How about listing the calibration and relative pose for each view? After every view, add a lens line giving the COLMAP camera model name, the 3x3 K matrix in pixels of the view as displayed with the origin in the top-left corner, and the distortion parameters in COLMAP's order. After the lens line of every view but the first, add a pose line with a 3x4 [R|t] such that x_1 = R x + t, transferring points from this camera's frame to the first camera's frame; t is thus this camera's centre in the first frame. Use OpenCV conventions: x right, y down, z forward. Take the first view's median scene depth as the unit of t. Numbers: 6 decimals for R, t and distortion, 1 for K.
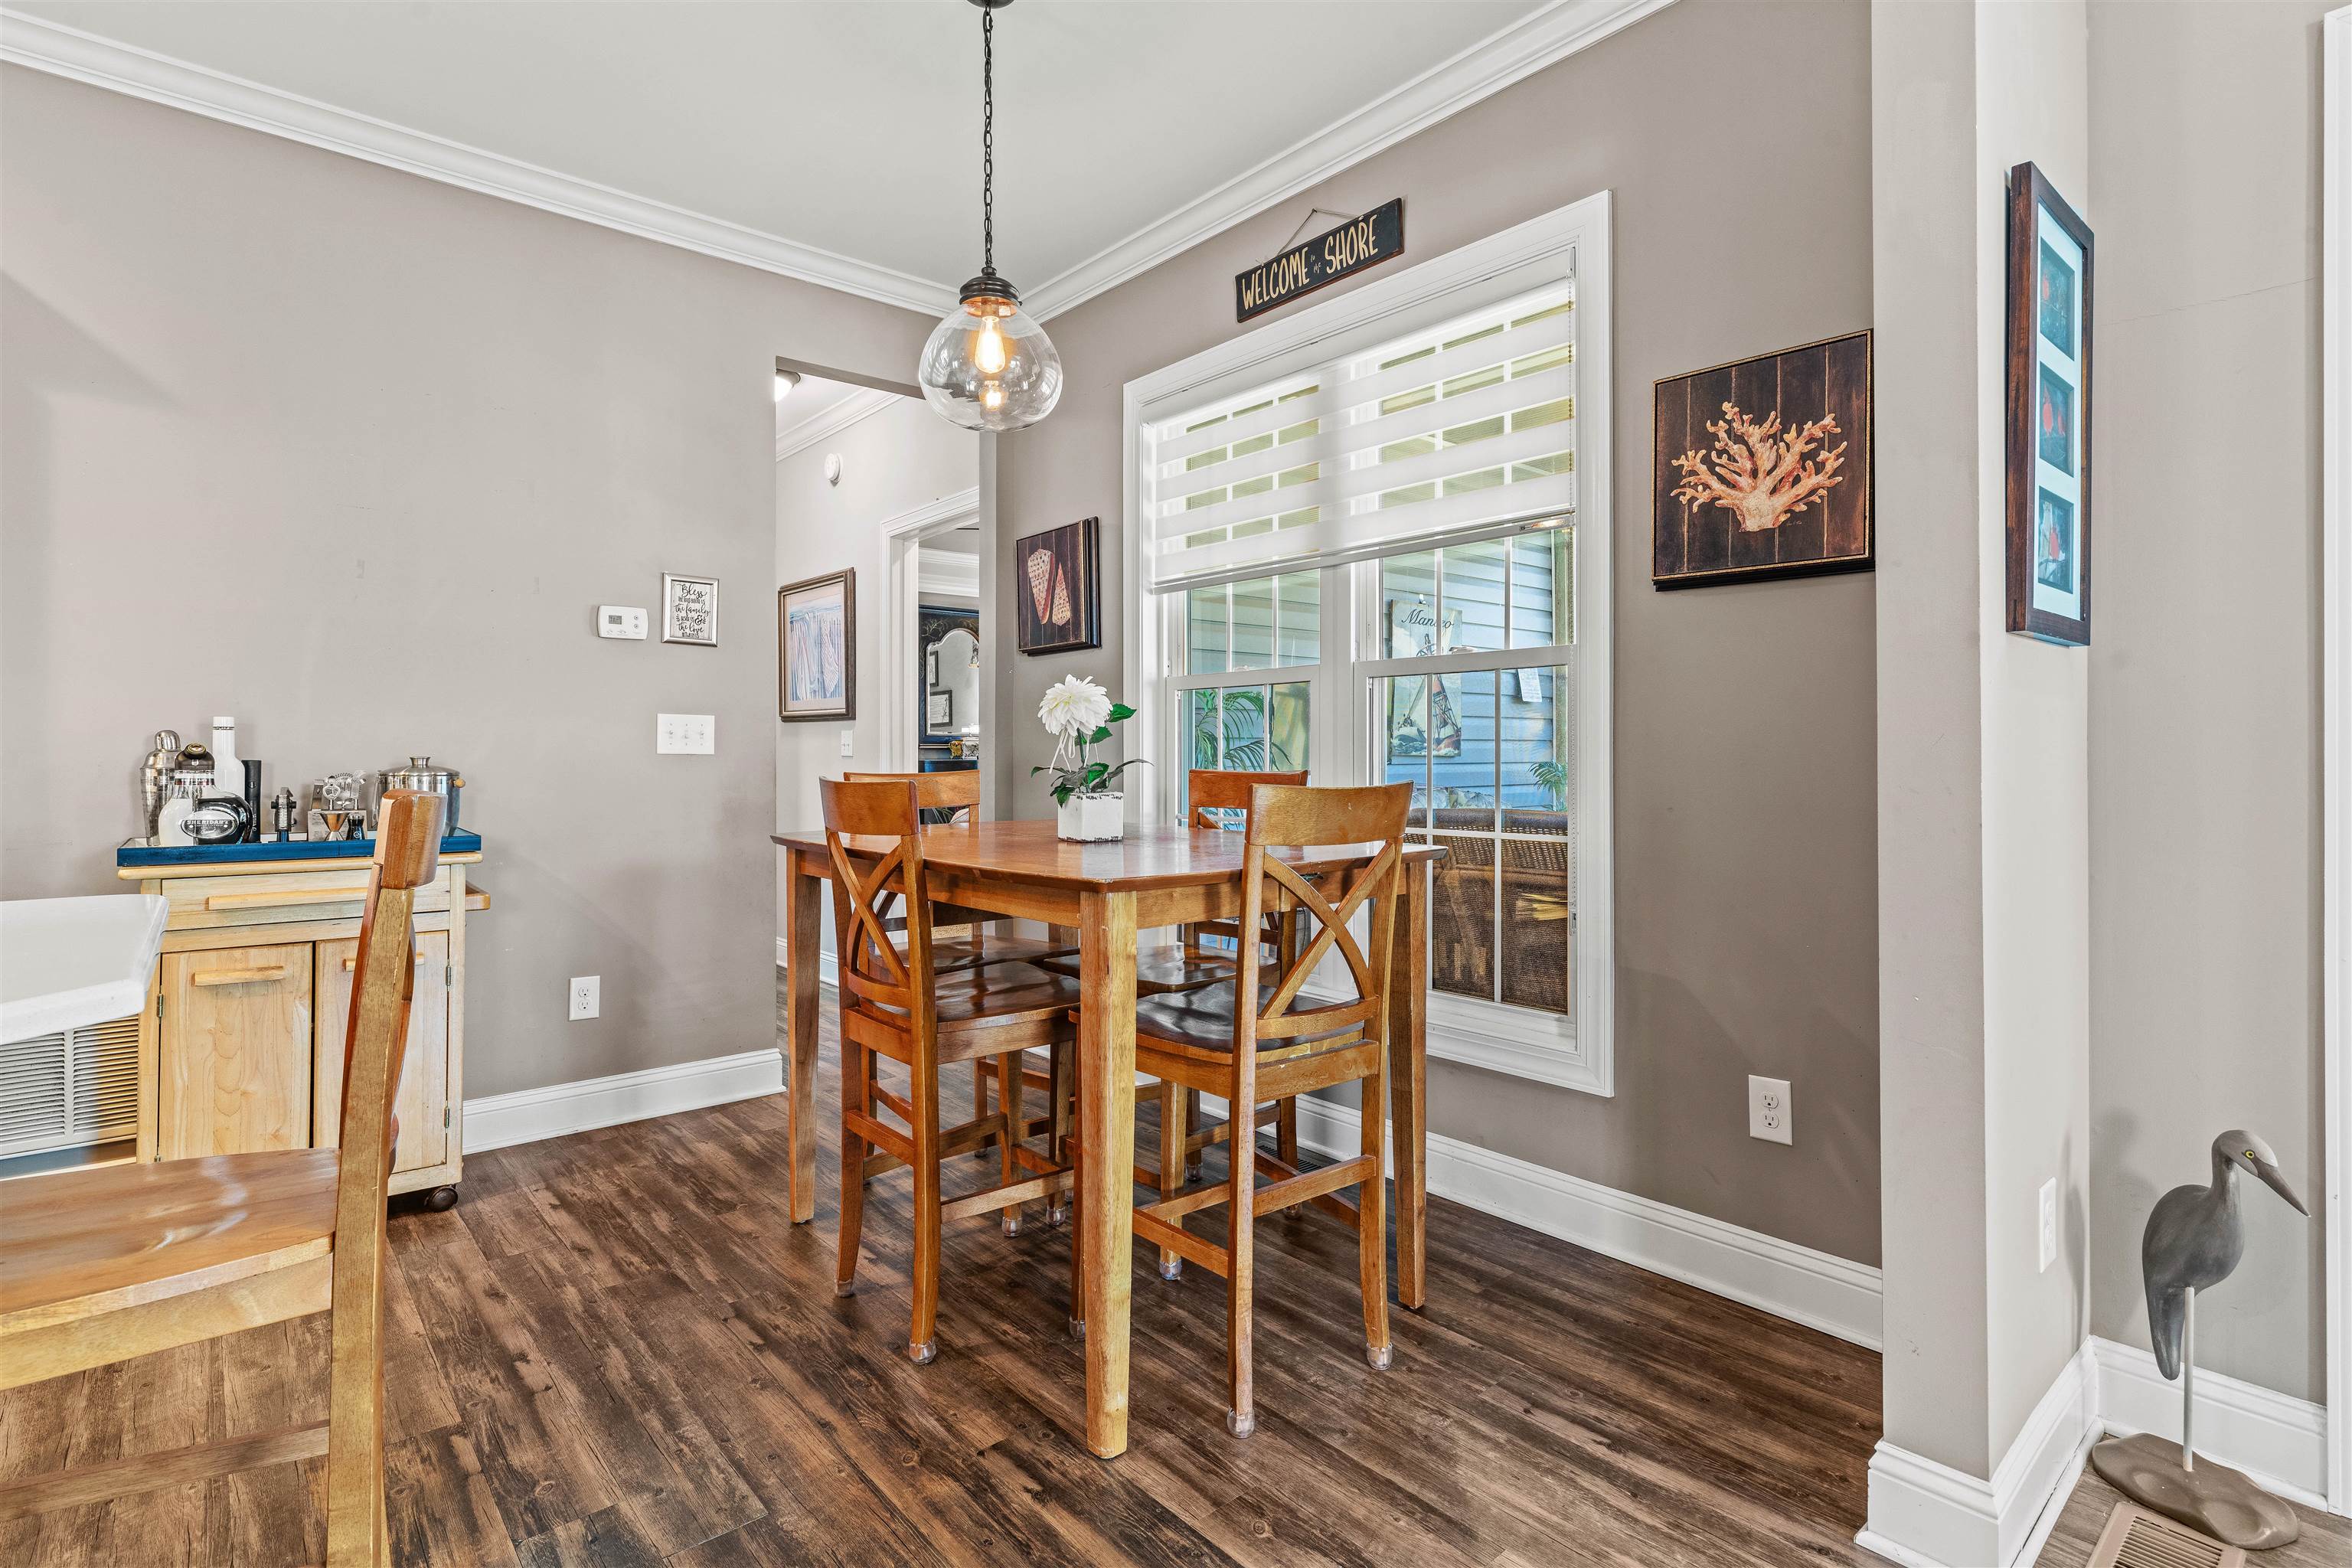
lens RADIAL K [[1143.4, 0, 1188.1], [0, 1143.4, 760.3], [0, 0, 1]] dist [-0.005858, -0.002435]
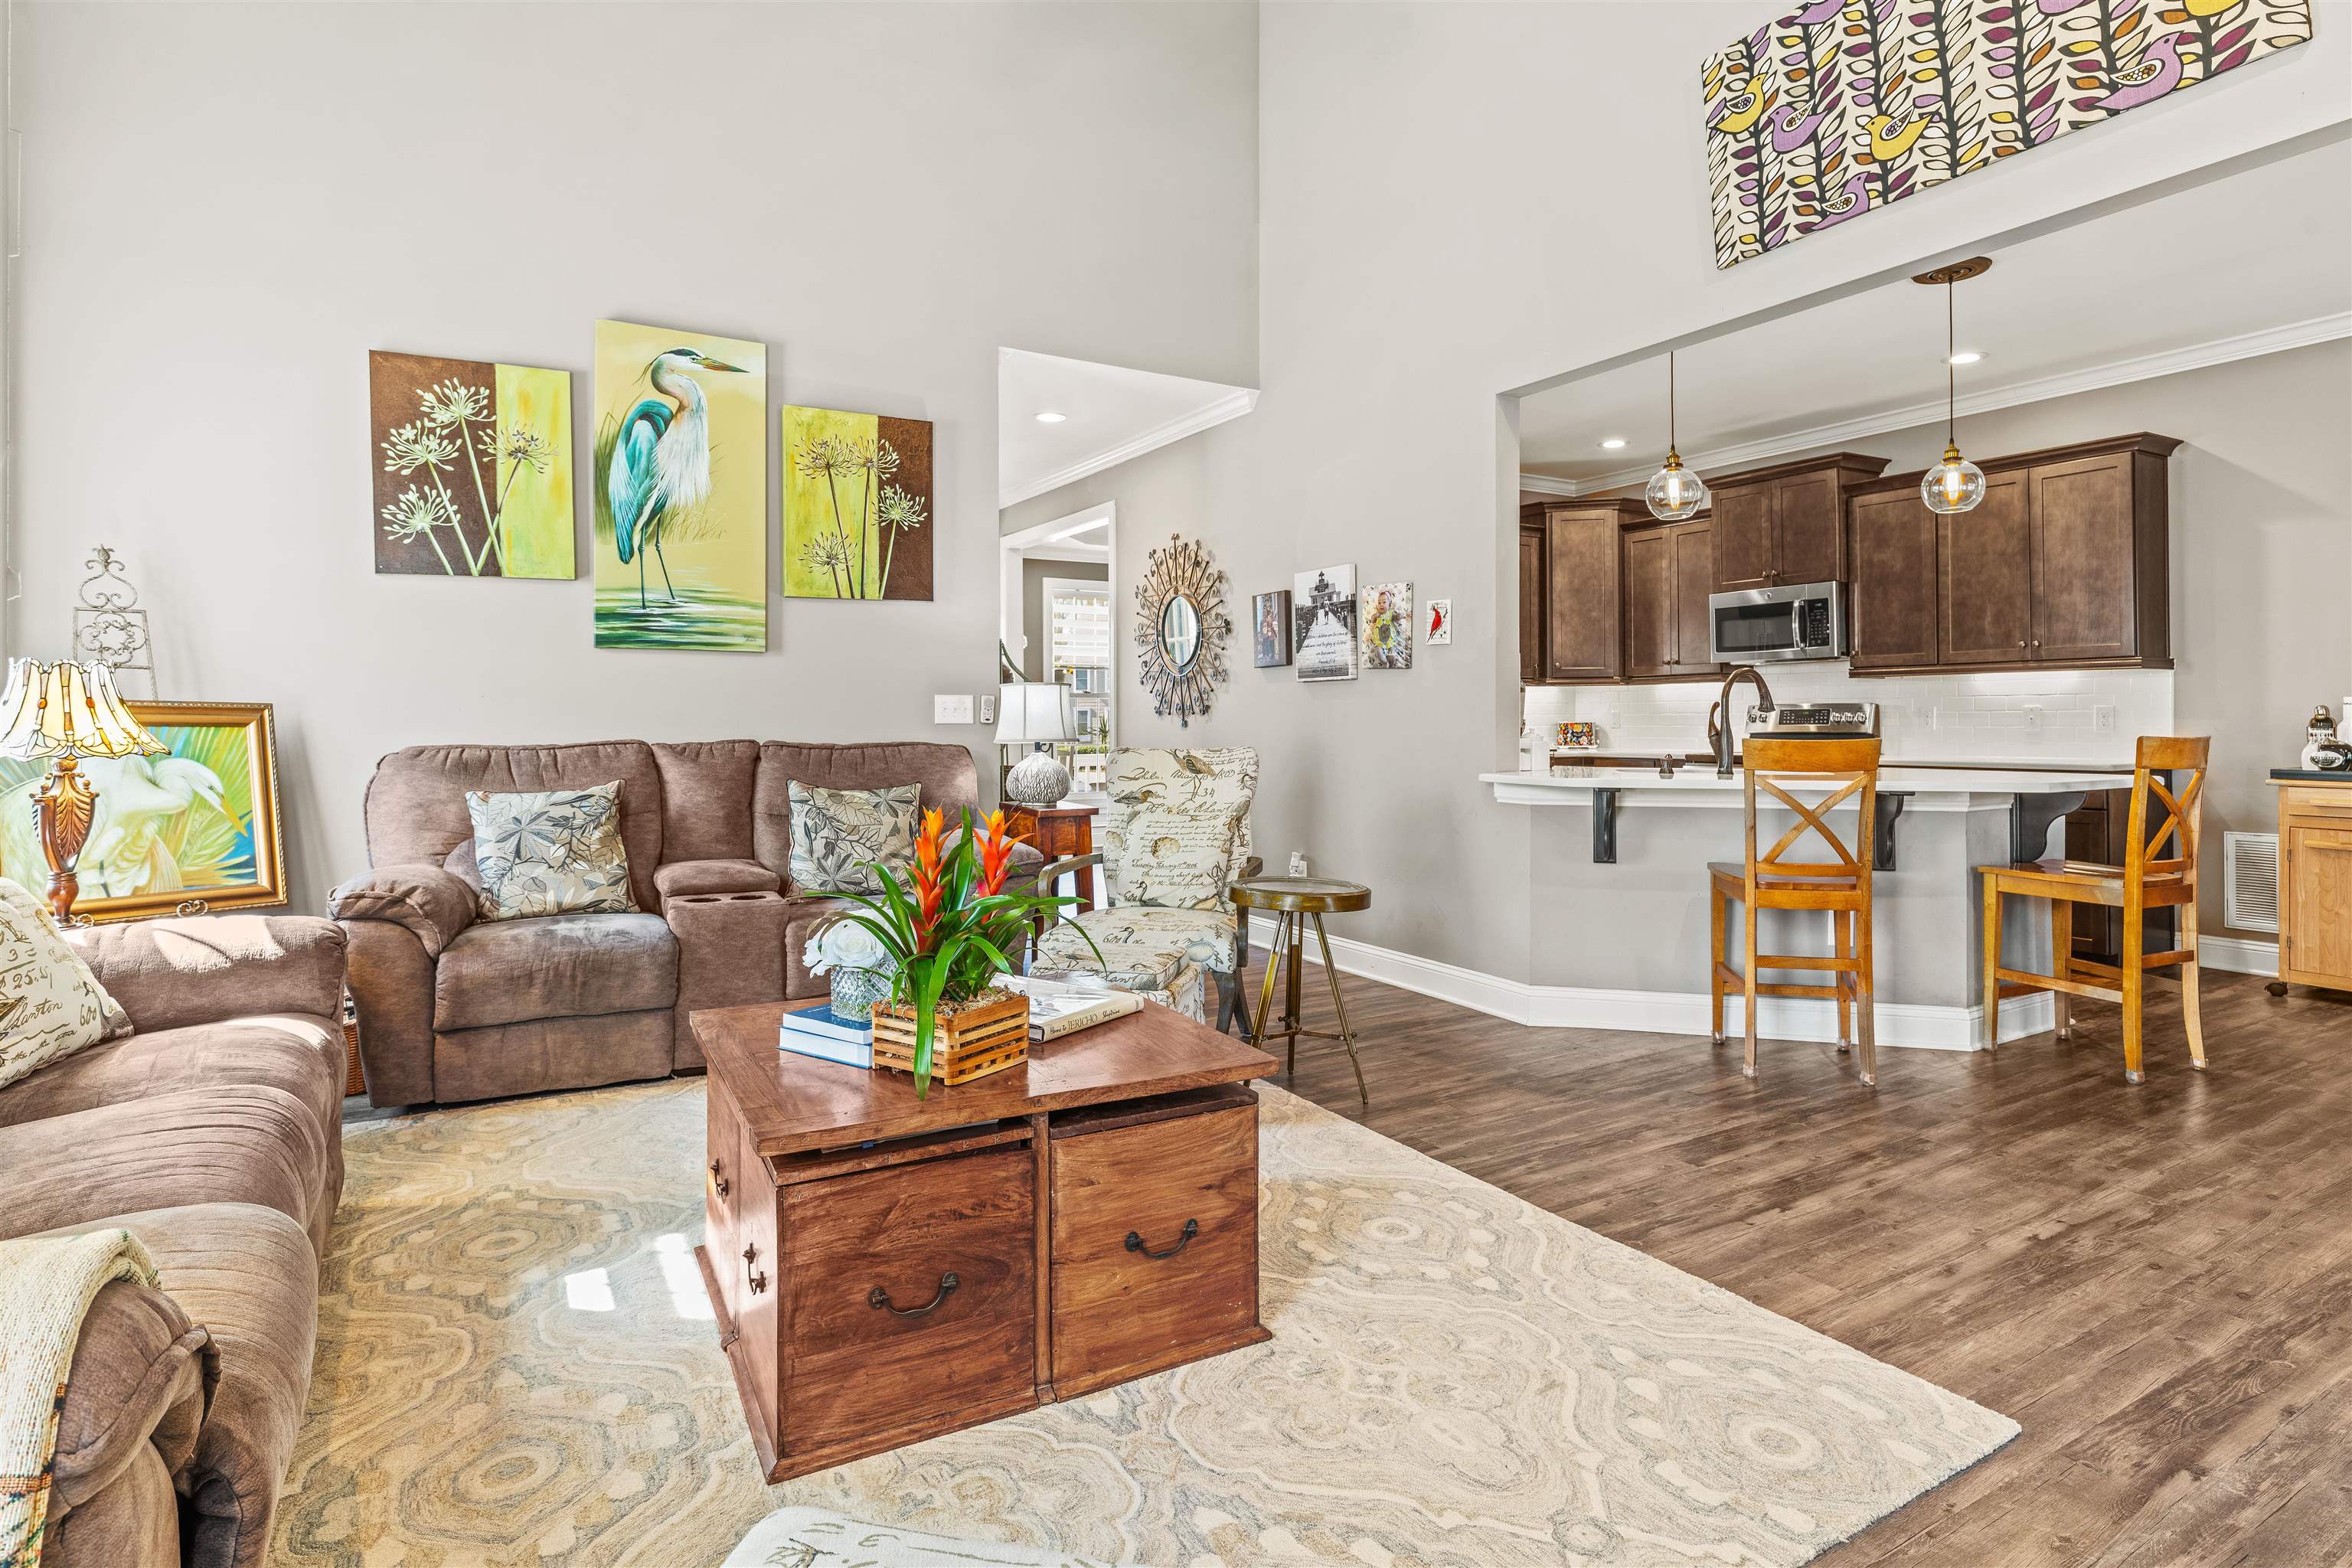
lens RADIAL K [[1199.2, 0, 1222.8], [0, 1199.2, 710.3], [0, 0, 1]] dist [0.001109, 0.000375]
pose [[-0.188422, -0.015298, -0.981969, 1.283559], [-0.004244, 0.999882, -0.014762, 0.016632], [0.982079, 0.001386, -0.188465, -0.322288]]
